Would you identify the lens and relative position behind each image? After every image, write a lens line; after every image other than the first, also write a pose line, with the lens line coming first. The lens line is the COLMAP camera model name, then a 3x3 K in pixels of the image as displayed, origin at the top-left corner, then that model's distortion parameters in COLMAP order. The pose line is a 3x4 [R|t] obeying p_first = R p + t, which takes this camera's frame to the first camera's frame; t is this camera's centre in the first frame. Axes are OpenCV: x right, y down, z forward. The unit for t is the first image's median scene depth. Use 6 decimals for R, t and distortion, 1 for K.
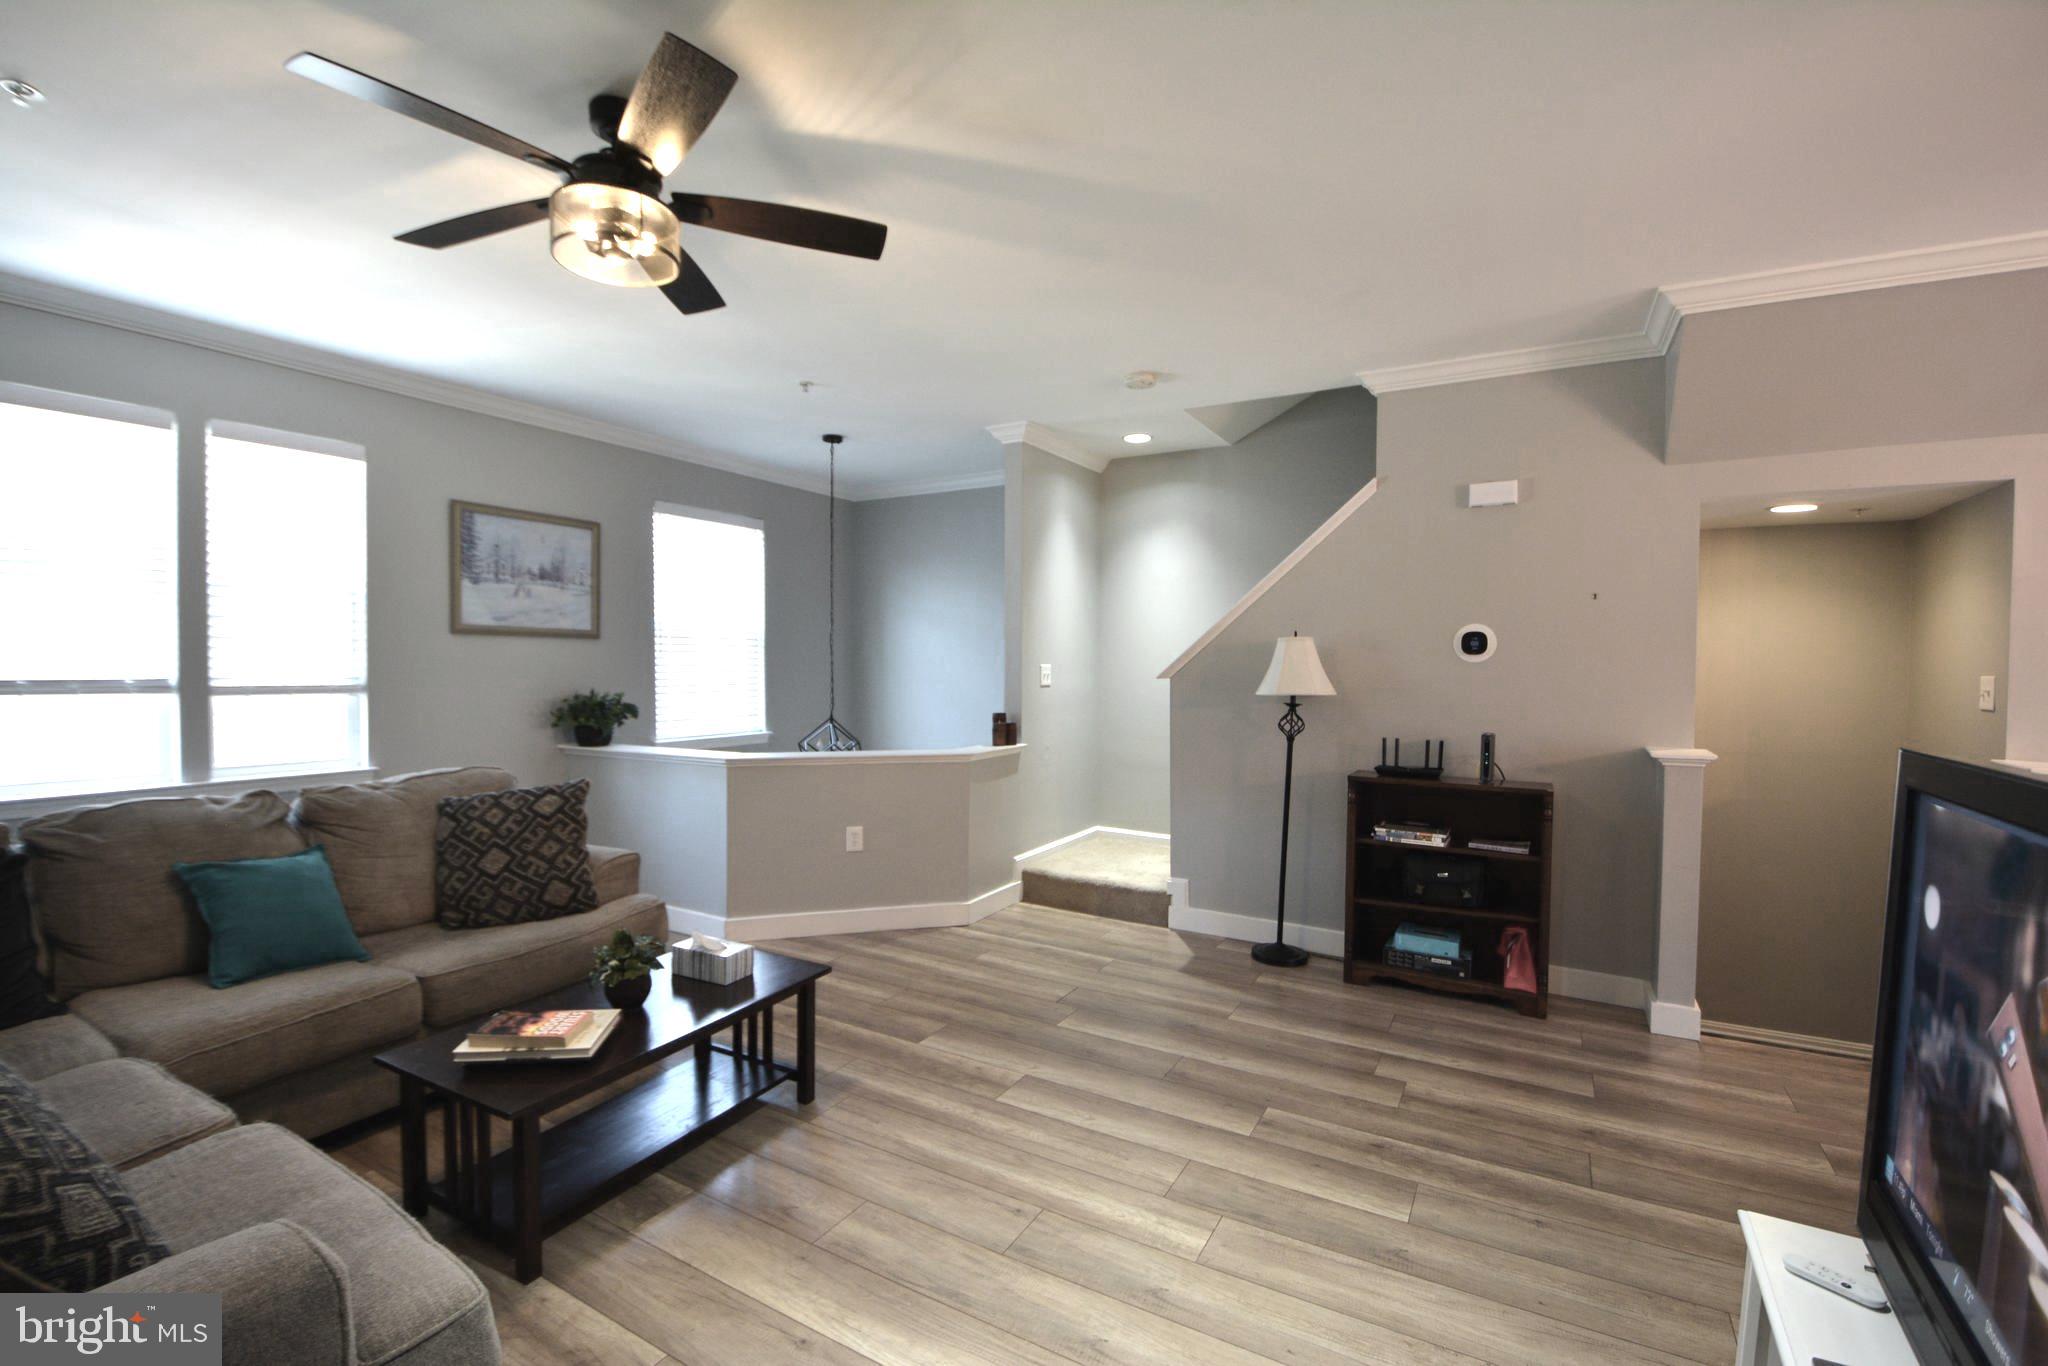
lens RADIAL K [[892.9, 0, 1013.0], [0, 892.9, 686.9], [0, 0, 1]] dist [0.015364, -0.024560]
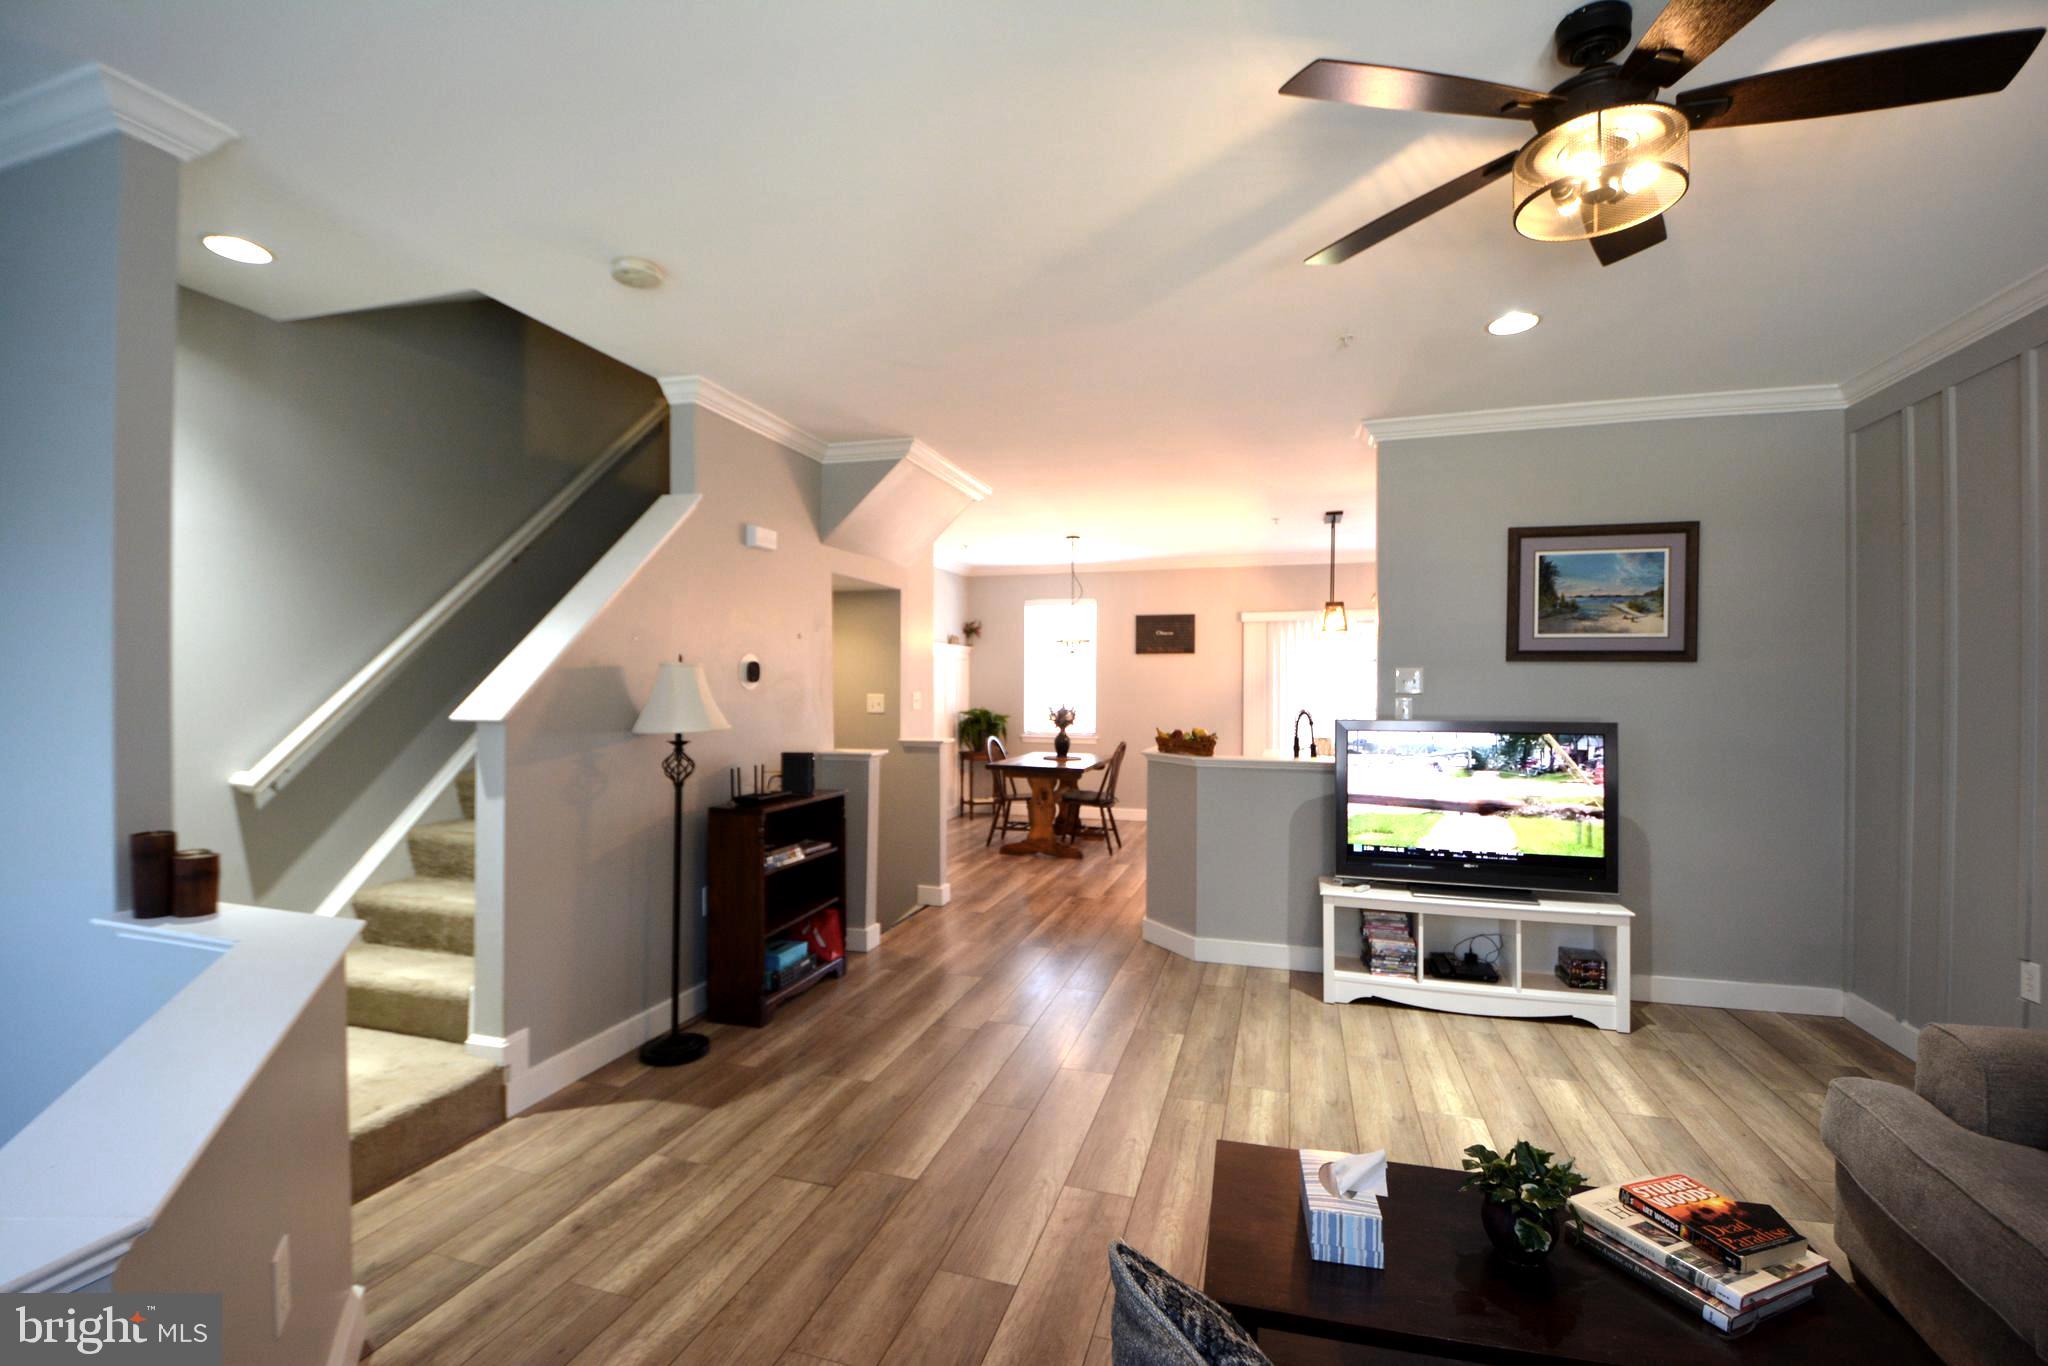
lens RADIAL K [[892.9, 0, 1013.0], [0, 892.9, 686.9], [0, 0, 1]] dist [0.015364, -0.024560]
pose [[-0.231419, -0.010054, 0.972802, -0.577974], [0.022710, 0.999618, 0.015733, -0.038893], [-0.972589, 0.025733, -0.231102, 0.894874]]
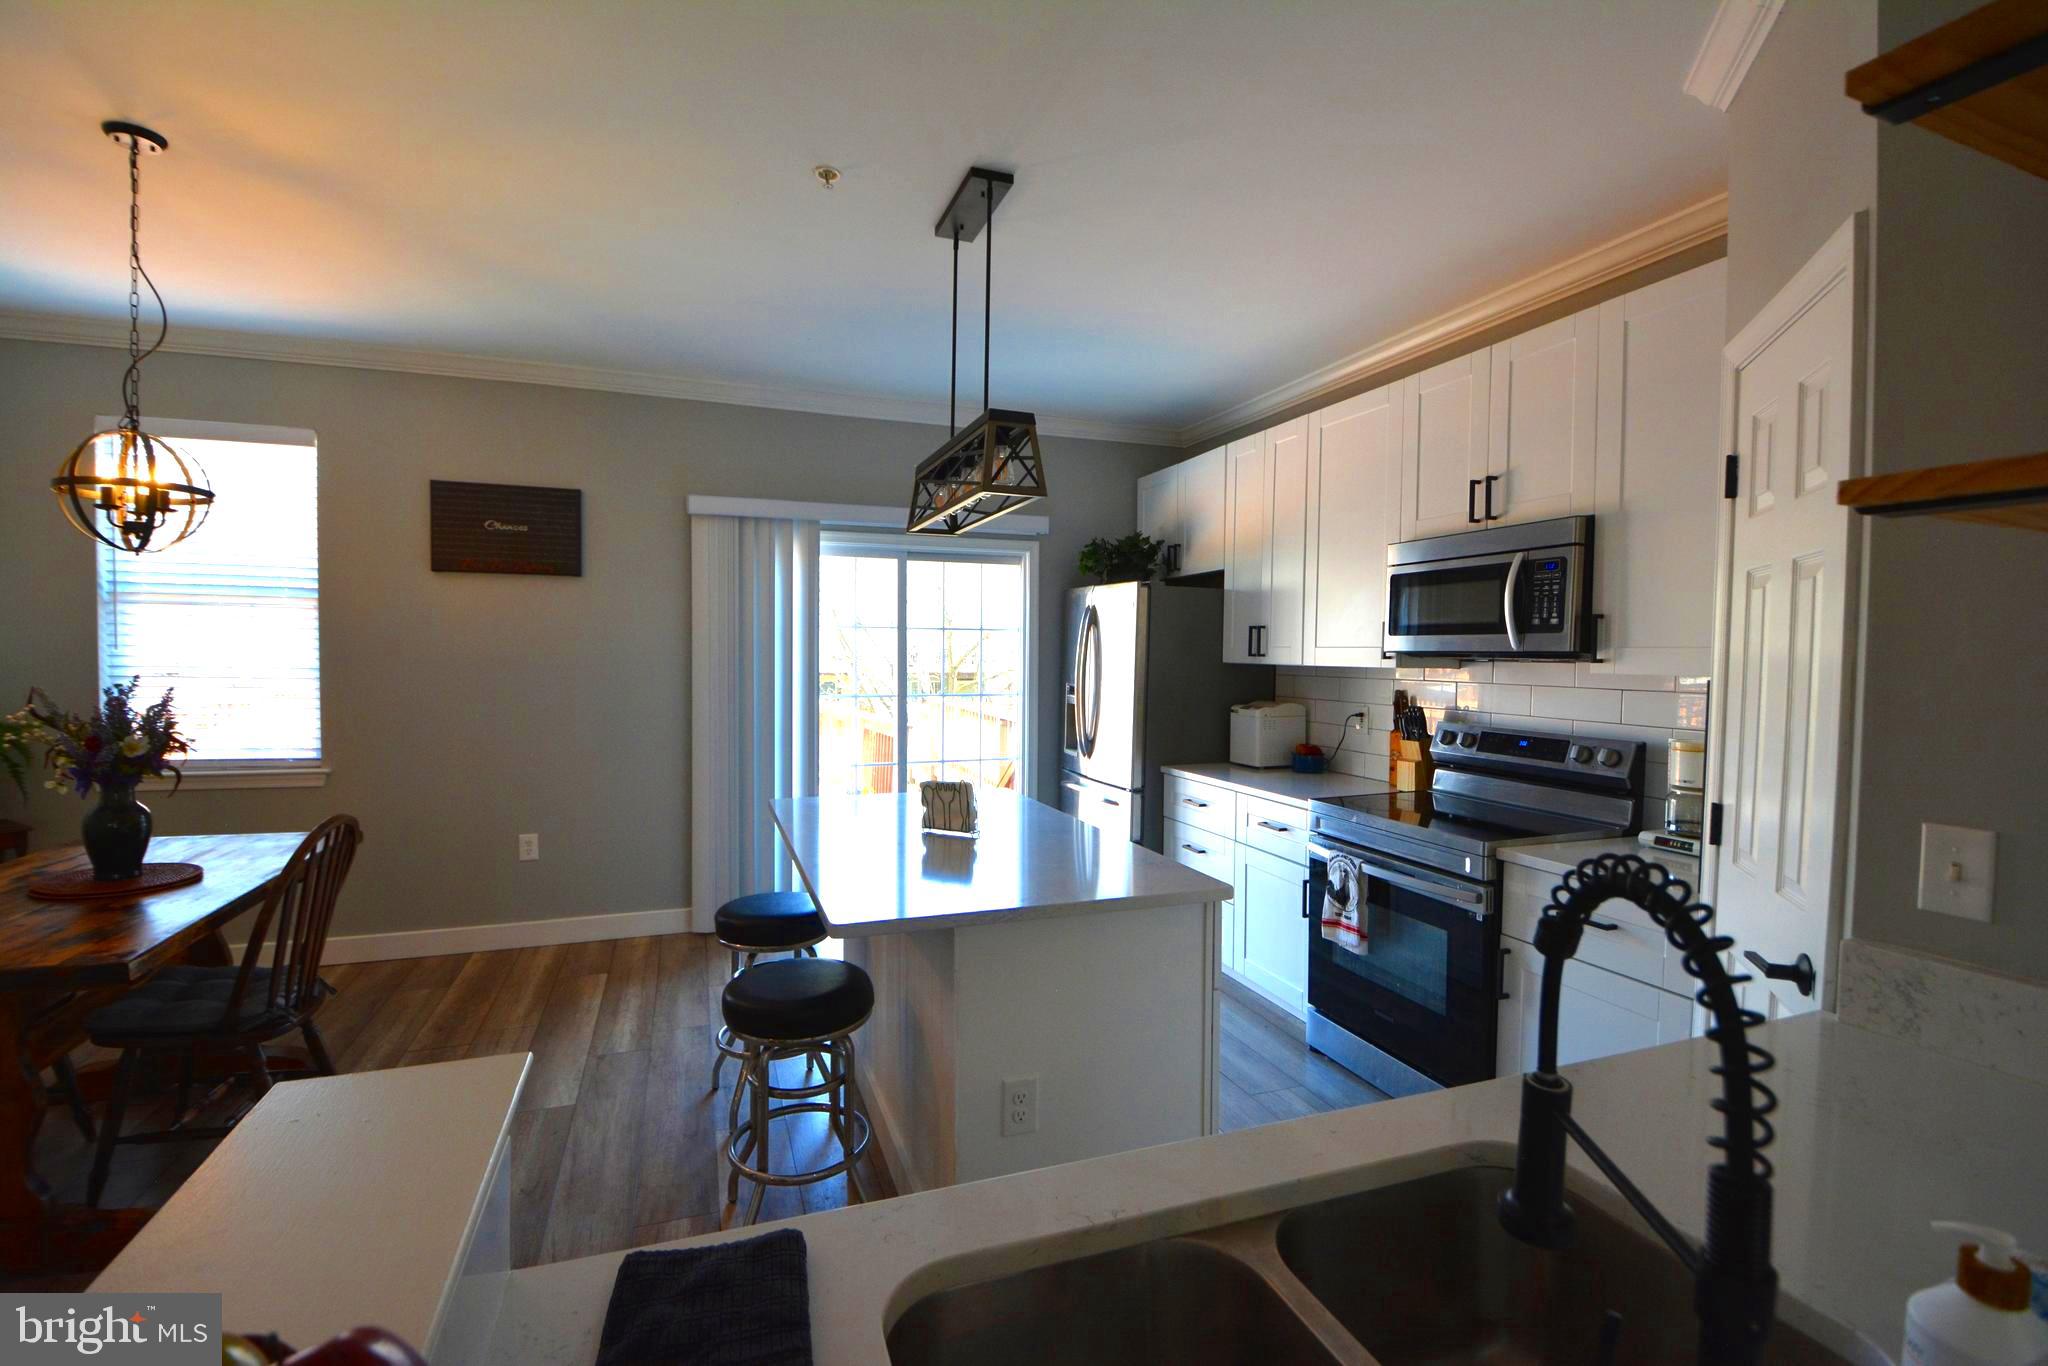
lens RADIAL K [[892.9, 0, 1013.0], [0, 892.9, 686.9], [0, 0, 1]] dist [0.015364, -0.024560]
pose [[-0.773824, -0.040783, 0.632086, 0.452807], [0.000015, 0.997924, 0.064406, -0.016325], [-0.633400, 0.049849, -0.772217, 0.418642]]
